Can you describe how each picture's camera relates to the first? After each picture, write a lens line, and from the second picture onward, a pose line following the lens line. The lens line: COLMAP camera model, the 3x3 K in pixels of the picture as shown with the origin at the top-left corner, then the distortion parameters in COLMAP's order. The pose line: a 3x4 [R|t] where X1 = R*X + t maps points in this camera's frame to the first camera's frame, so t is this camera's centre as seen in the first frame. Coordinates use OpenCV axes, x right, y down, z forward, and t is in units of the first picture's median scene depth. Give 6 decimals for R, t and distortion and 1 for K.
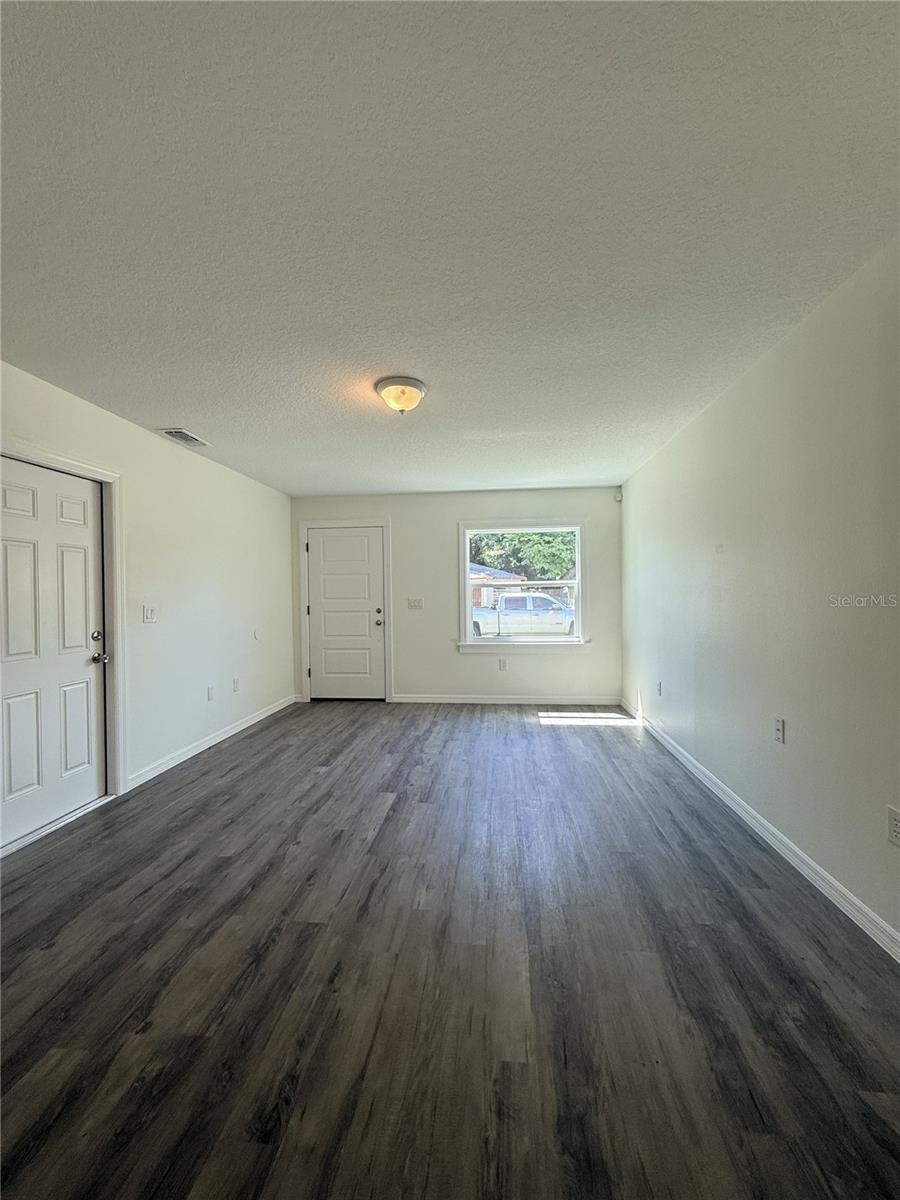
lens RADIAL K [[478.5, 0, 449.3], [0, 478.5, 597.6], [0, 0, 1]] dist [0.000040, 0.000027]
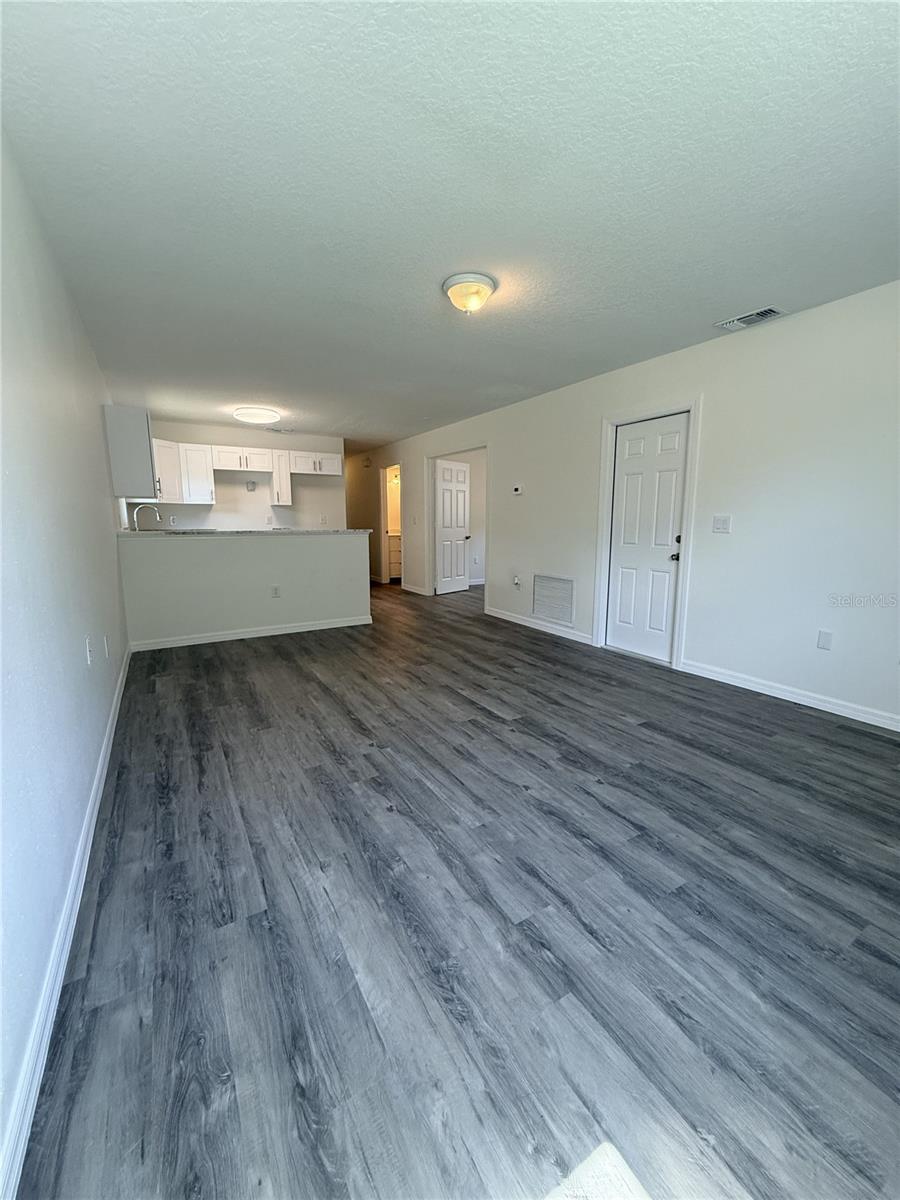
lens RADIAL K [[478.5, 0, 449.3], [0, 478.5, 597.6], [0, 0, 1]] dist [0.000040, 0.000027]
pose [[-0.800062, 0.106464, -0.590394, 0.452932], [0.004375, 0.985137, 0.171717, 0.012064], [0.599901, 0.134801, -0.788637, 1.460454]]
